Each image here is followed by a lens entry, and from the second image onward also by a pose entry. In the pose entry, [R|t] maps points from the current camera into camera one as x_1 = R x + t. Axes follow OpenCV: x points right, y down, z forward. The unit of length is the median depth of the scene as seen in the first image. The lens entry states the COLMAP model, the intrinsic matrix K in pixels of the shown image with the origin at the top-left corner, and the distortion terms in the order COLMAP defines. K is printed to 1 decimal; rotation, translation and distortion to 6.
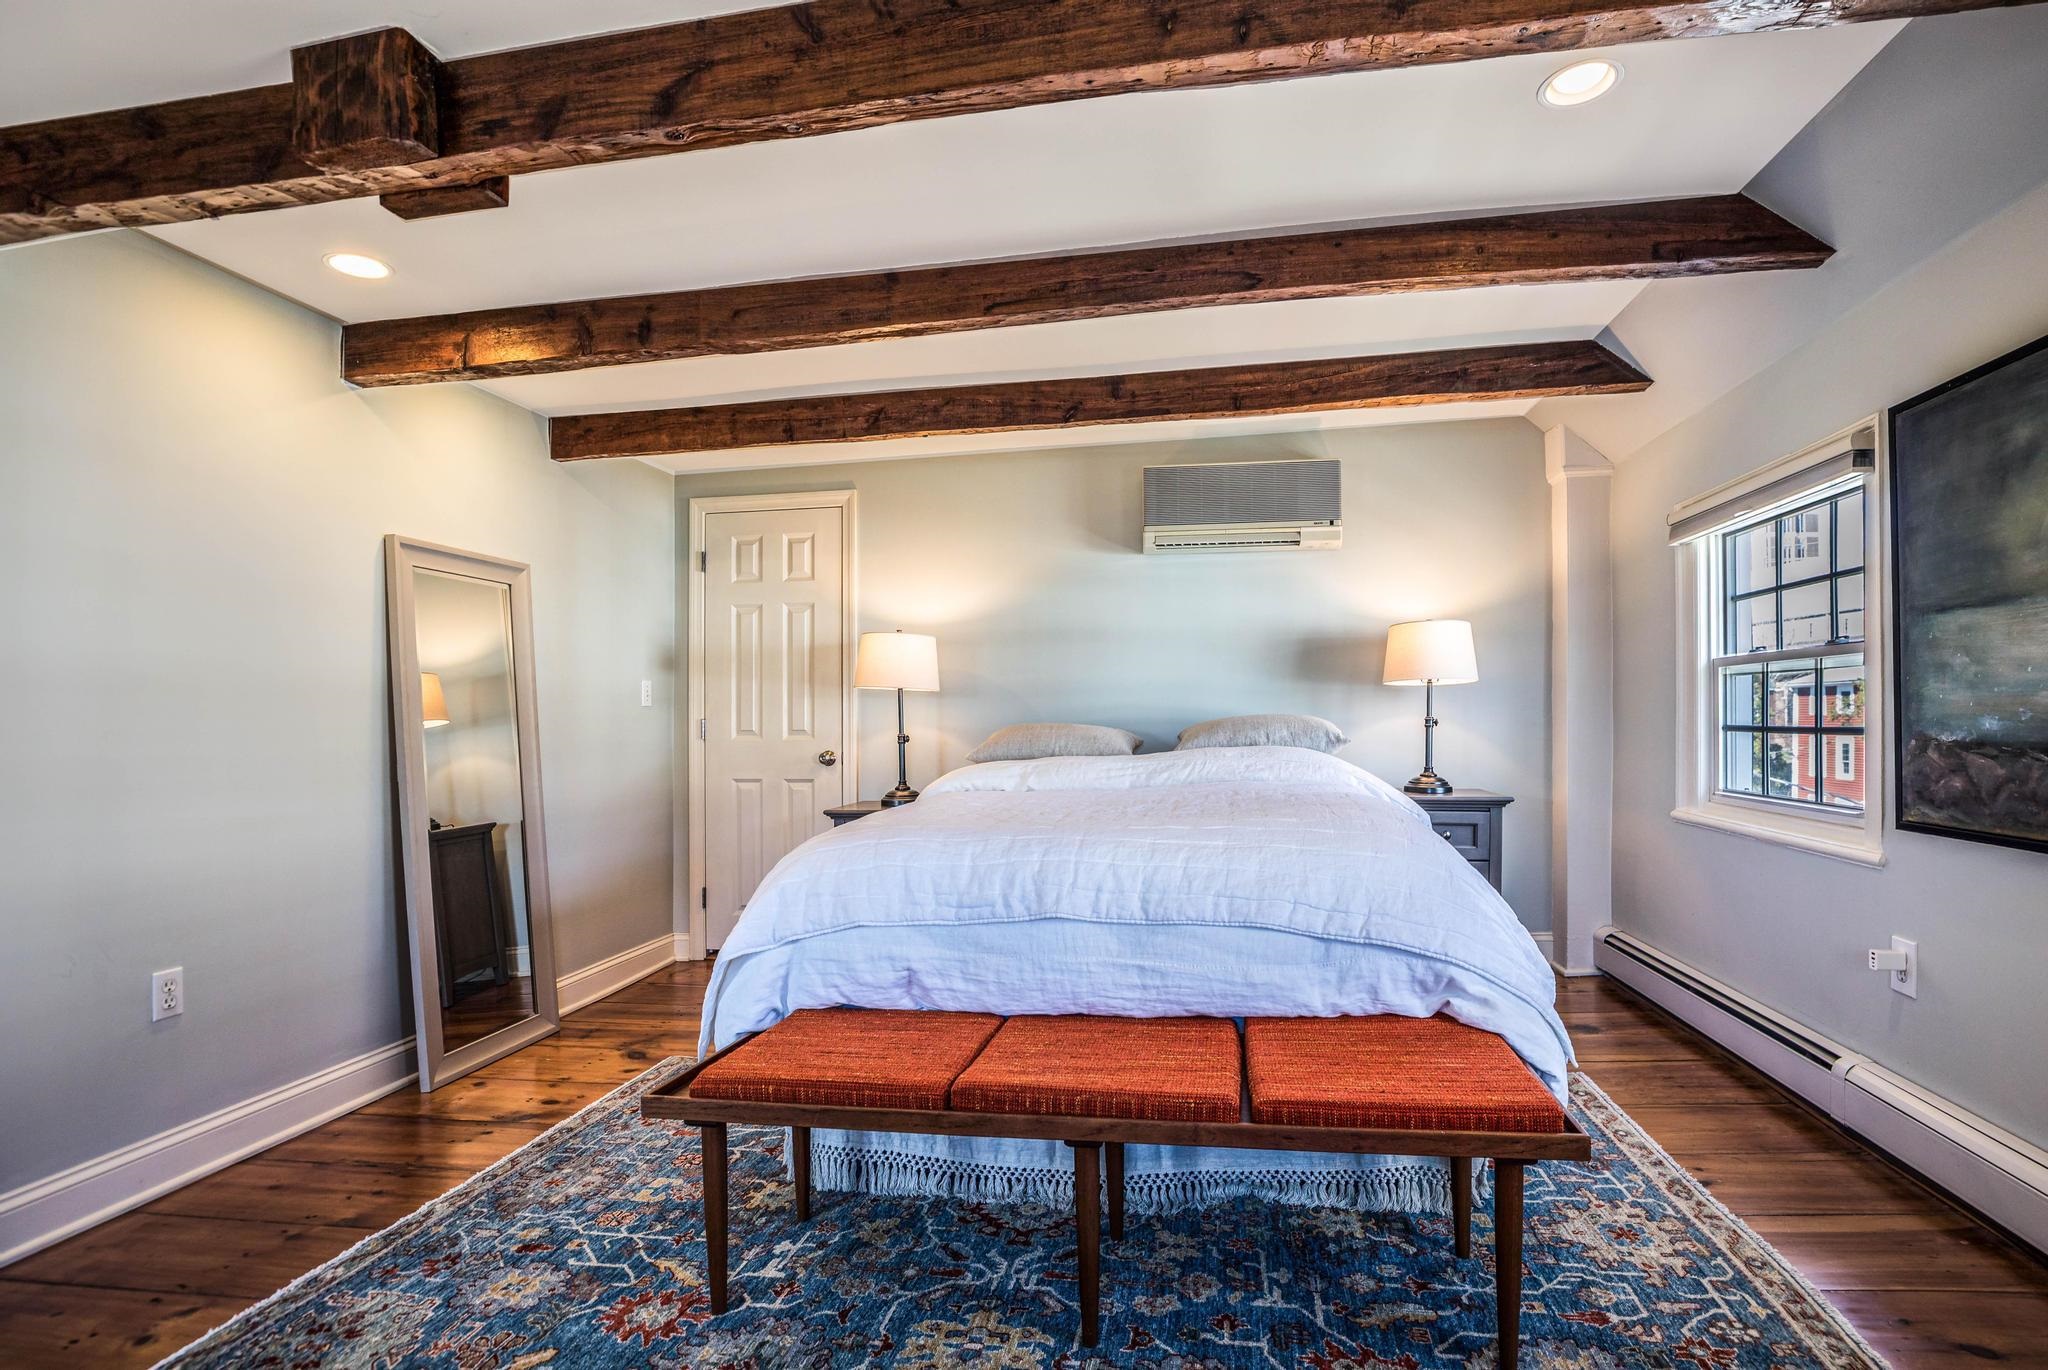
lens RADIAL K [[971.6, 0, 1026.5], [0, 971.6, 710.3], [0, 0, 1]] dist [-0.035786, 0.000971]
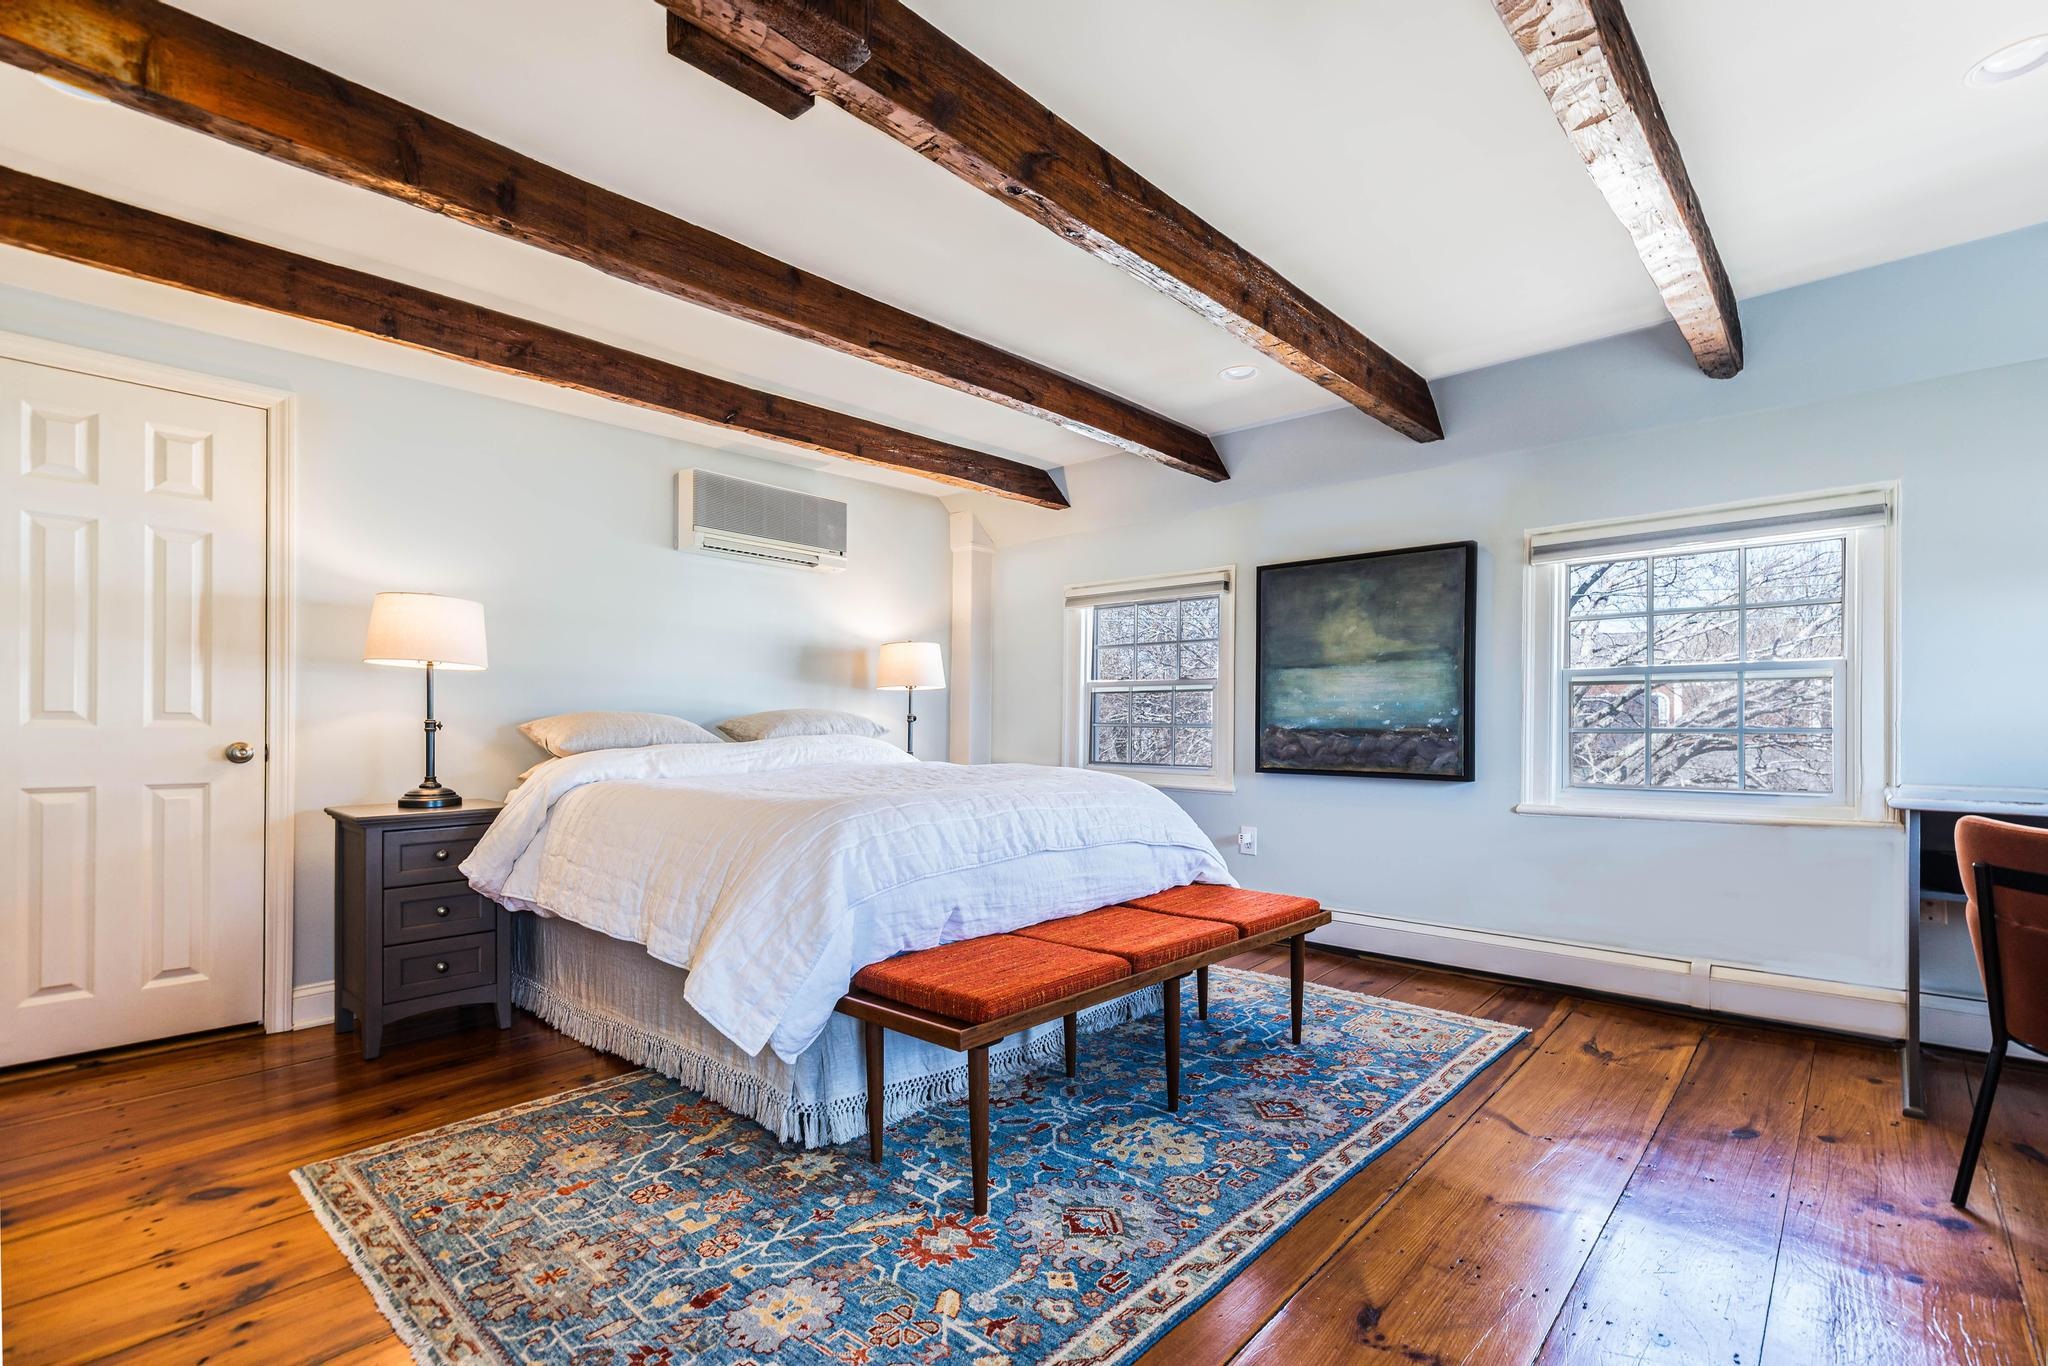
lens RADIAL K [[923.7, 0, 1059.9], [0, 923.7, 705.2], [0, 0, 1]] dist [0.001358, -0.000299]
pose [[0.547083, 0.034251, 0.836378, -1.008313], [-0.021824, 0.999407, -0.026652, 0.043895], [-0.836794, -0.003672, 0.547506, 0.265626]]
